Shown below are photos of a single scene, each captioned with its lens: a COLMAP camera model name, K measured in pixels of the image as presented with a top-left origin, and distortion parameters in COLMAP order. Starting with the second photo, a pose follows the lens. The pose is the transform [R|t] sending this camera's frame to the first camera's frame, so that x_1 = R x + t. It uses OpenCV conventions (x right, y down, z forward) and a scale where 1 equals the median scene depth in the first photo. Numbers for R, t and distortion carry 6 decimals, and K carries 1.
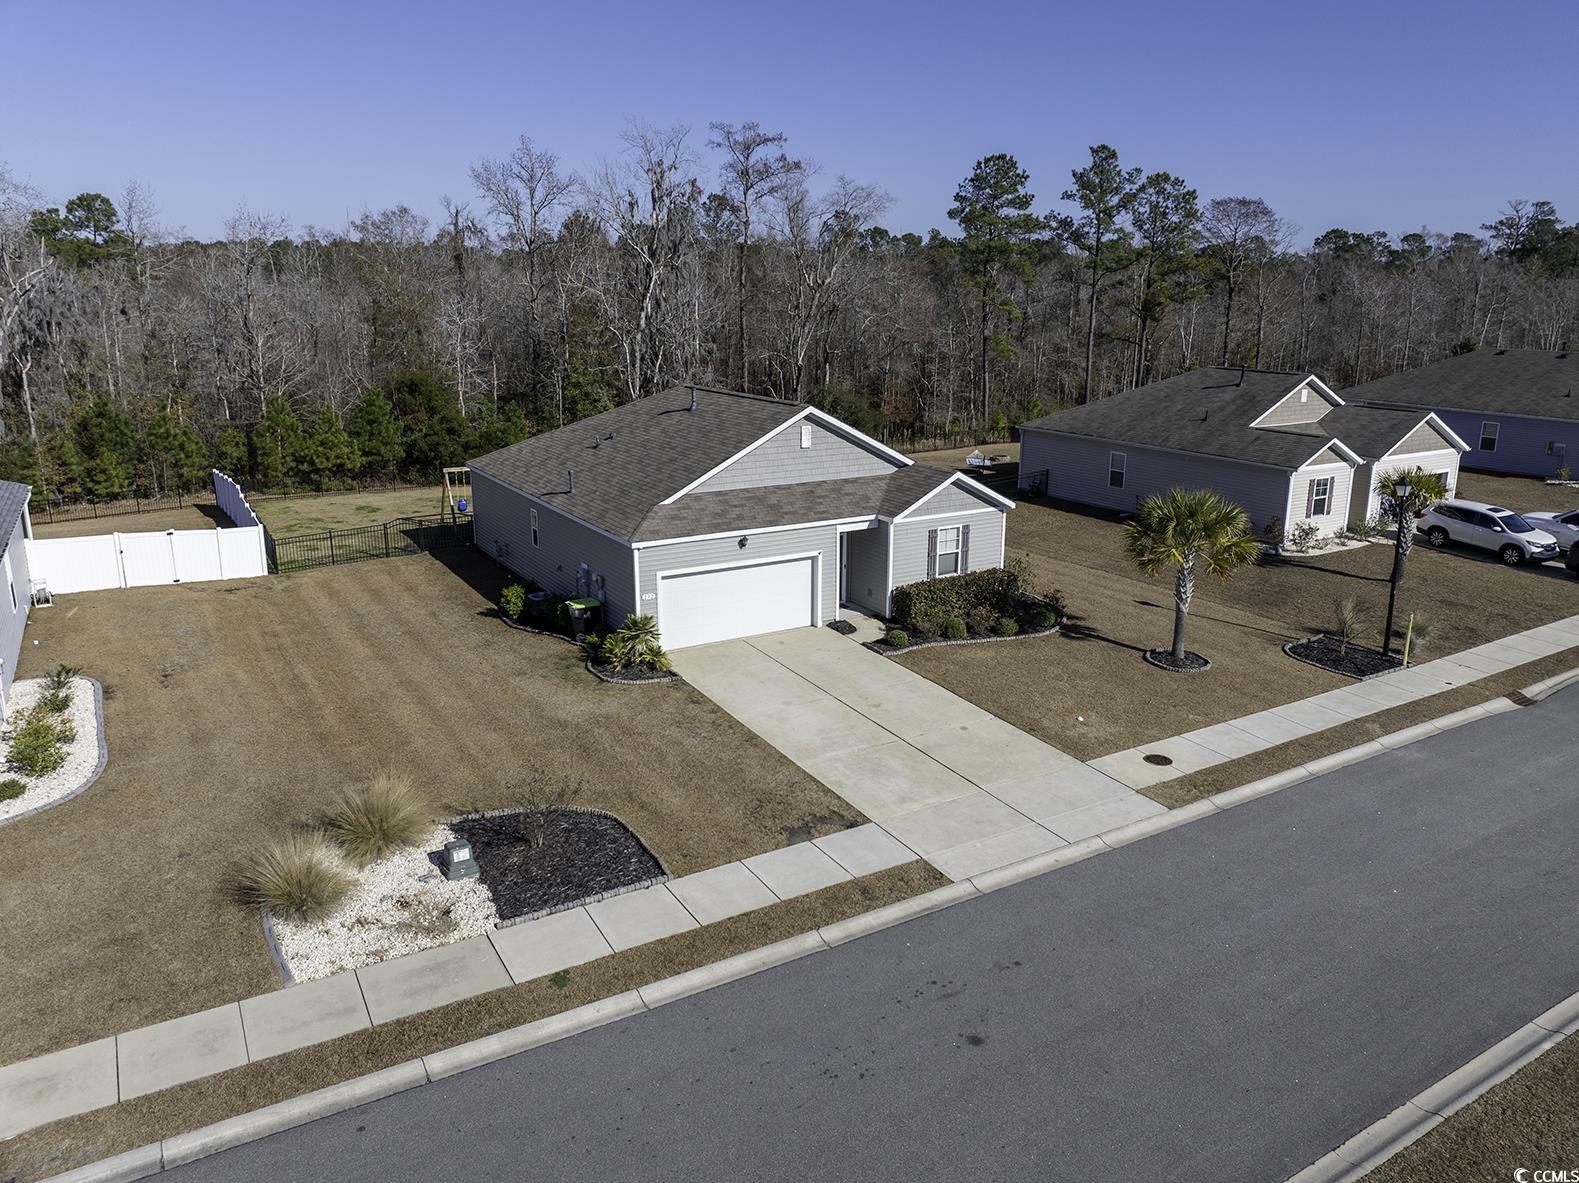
lens RADIAL K [[1097.6, 0, 787.3], [0, 1097.6, 588.9], [0, 0, 1]] dist [-0.011762, -0.000261]
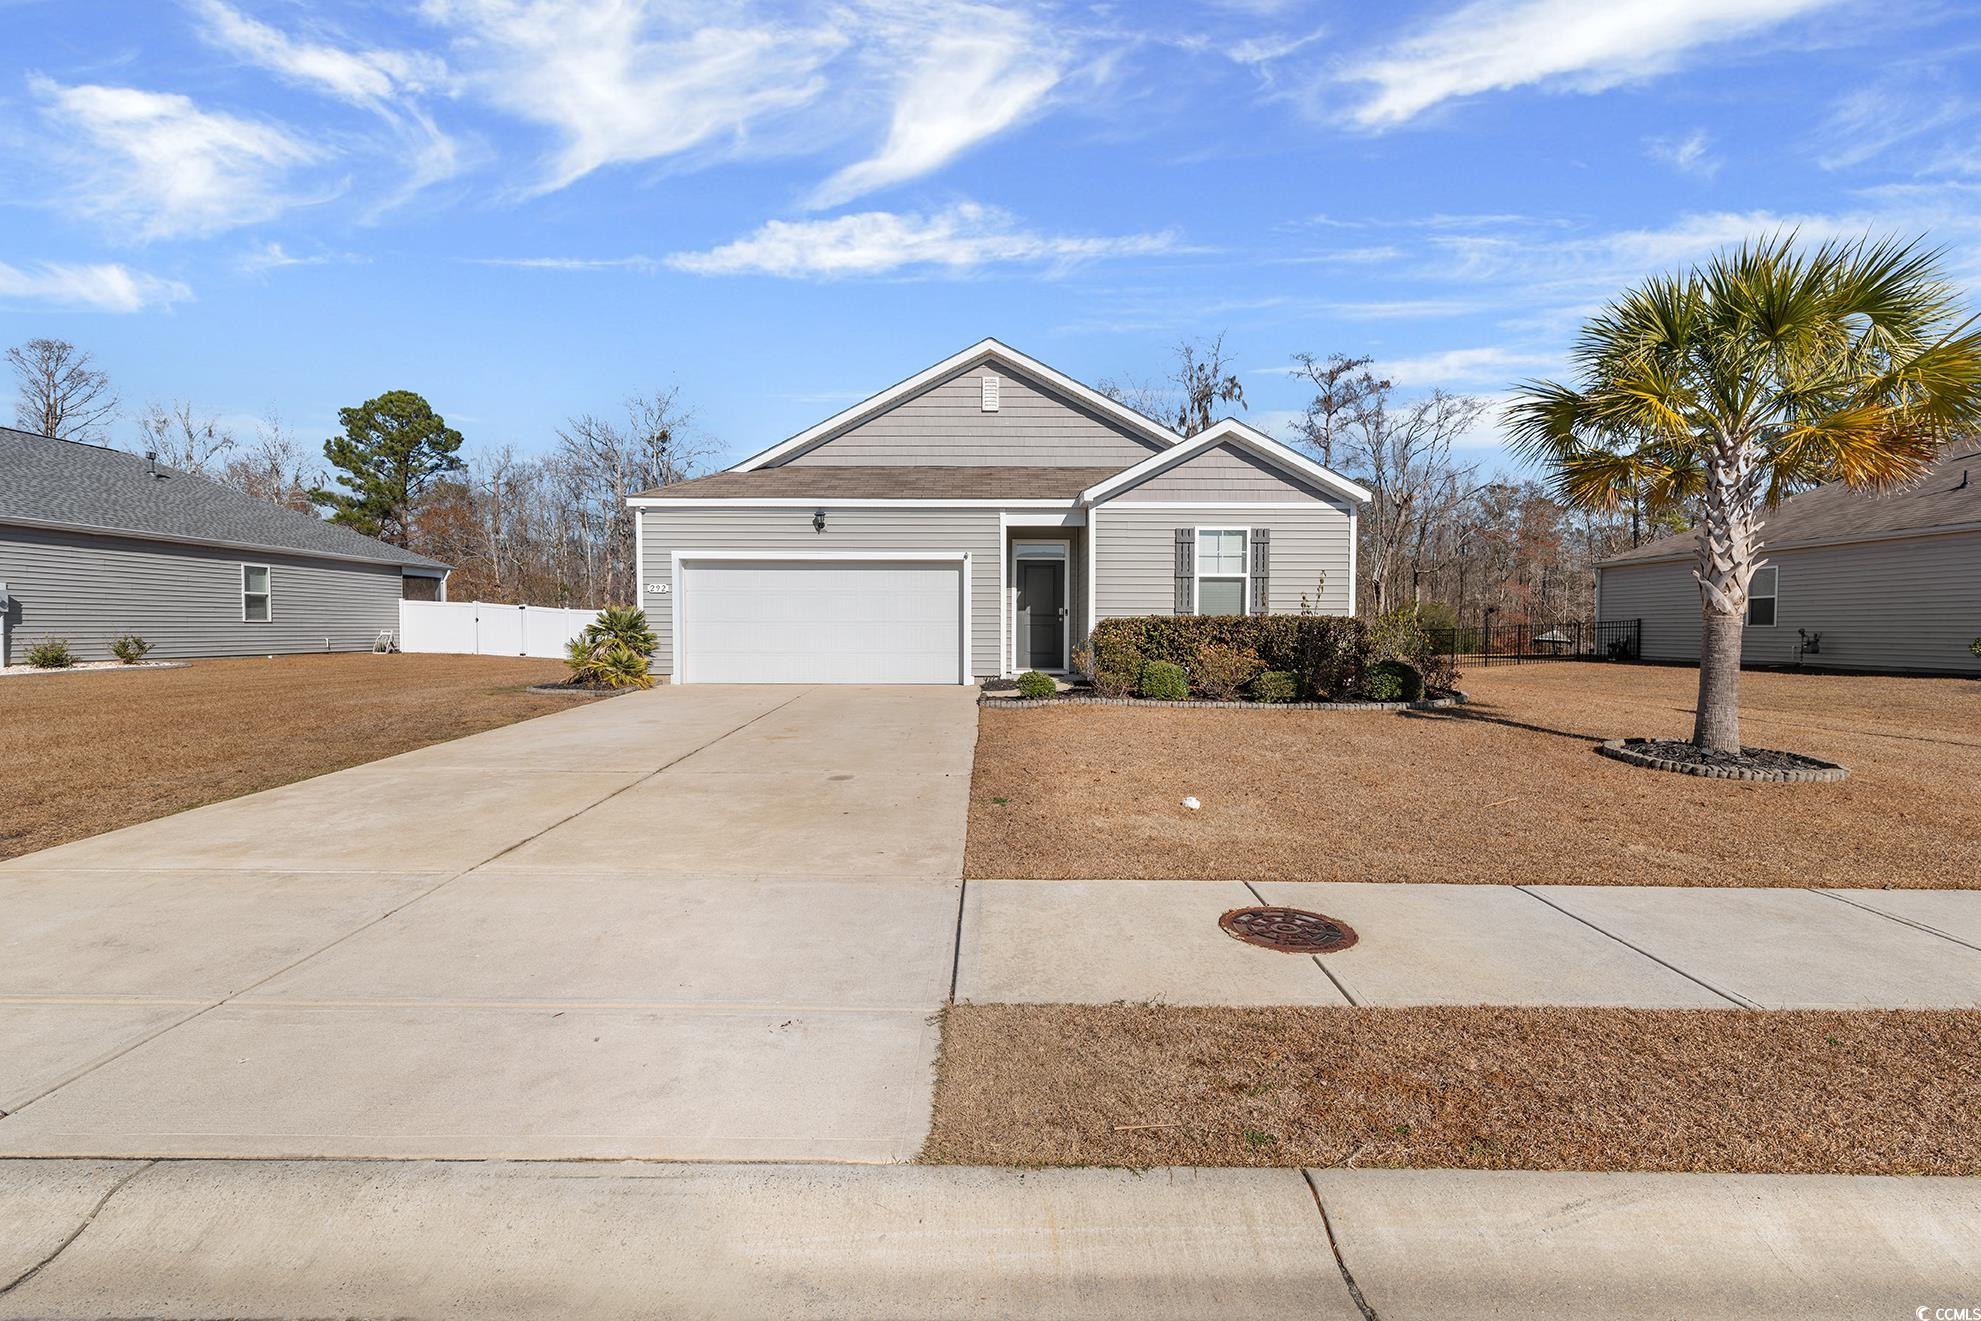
lens RADIAL K [[872.2, 0, 994.3], [0, 872.2, 655.8], [0, 0, 1]] dist [0.003643, 0.002090]
pose [[0.860143, 0.016449, -0.509788, 0.276515], [-0.133213, 0.972034, -0.193401, 0.106506], [0.492350, 0.234263, 0.838279, 0.600207]]
